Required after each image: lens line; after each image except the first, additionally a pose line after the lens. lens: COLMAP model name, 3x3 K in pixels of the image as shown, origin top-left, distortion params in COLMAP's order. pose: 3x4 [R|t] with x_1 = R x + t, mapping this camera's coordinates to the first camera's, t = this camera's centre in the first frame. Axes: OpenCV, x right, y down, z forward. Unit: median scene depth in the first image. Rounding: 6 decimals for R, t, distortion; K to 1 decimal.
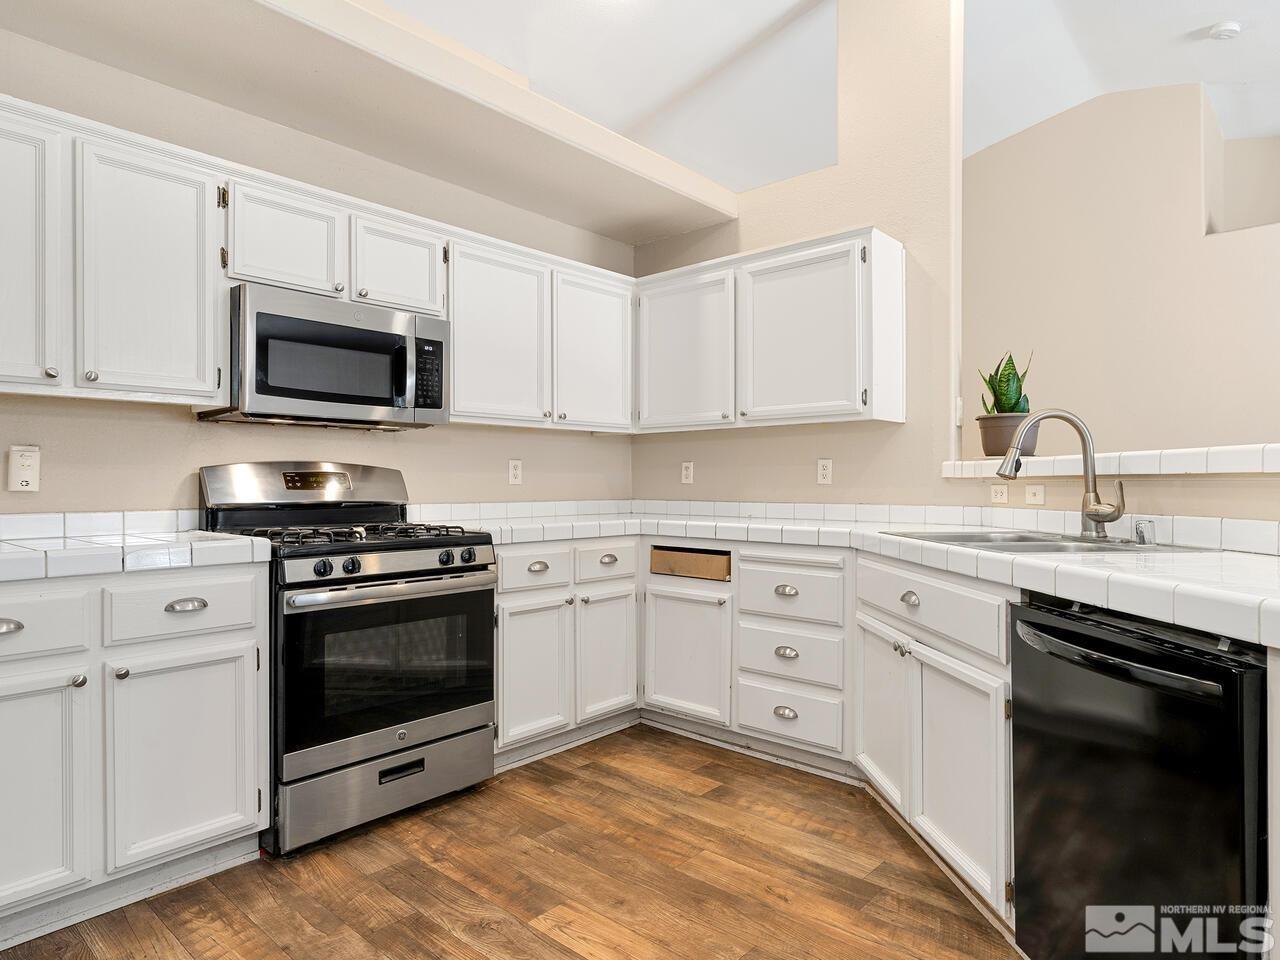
lens RADIAL K [[767.9, 0, 640.0], [0, 767.9, 480.0], [0, 0, 1]] dist [-0.004621, -0.002572]
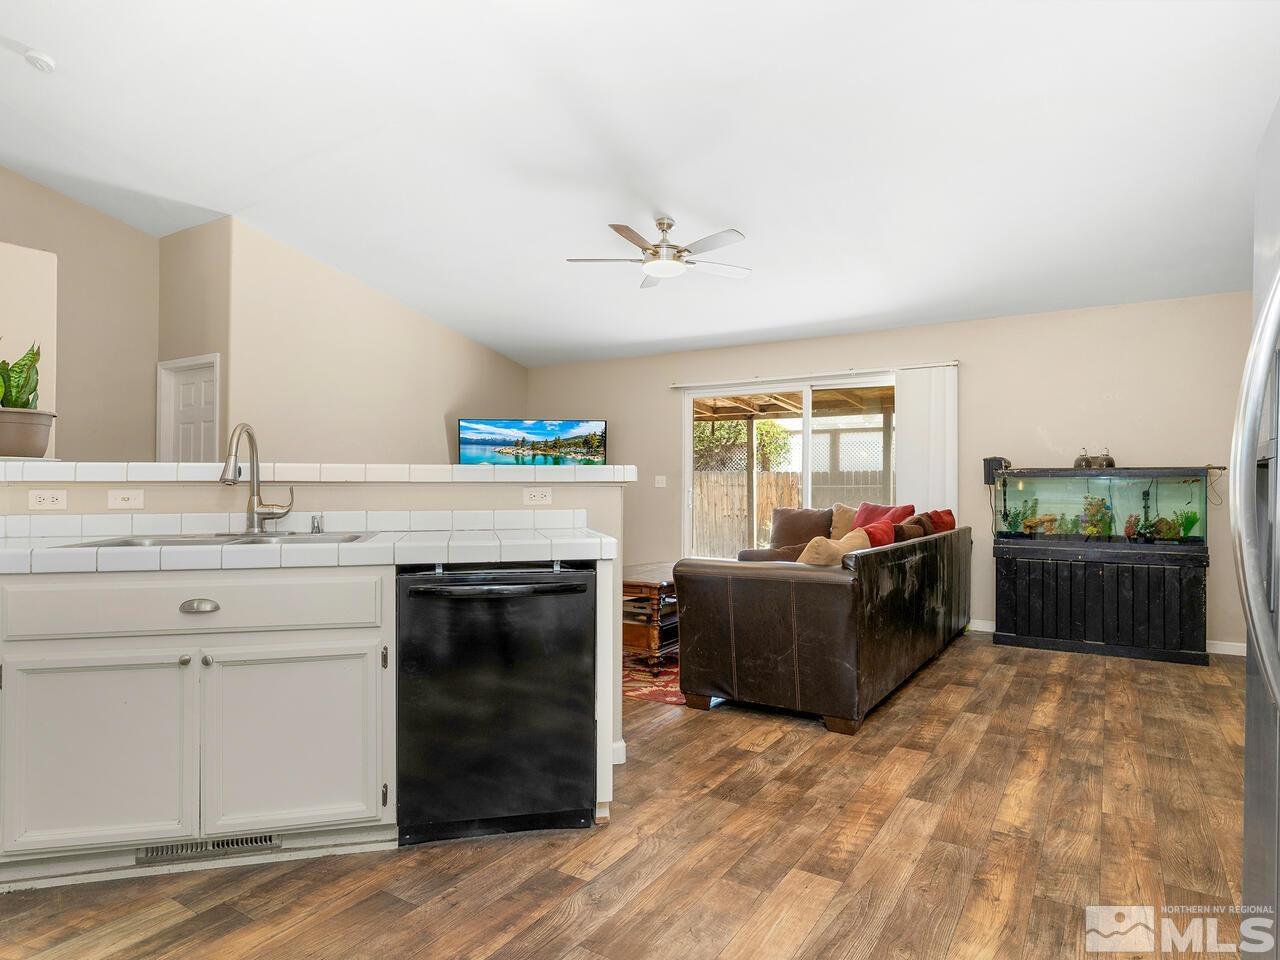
lens RADIAL K [[751.0, 0, 640.0], [0, 751.0, 480.0], [0, 0, 1]] dist [-0.000988, 0.000984]
pose [[-0.165187, 0.007024, 0.986237, -0.809996], [-0.004261, 0.999960, -0.007836, -0.001520], [-0.986253, -0.005497, -0.165150, 0.719803]]
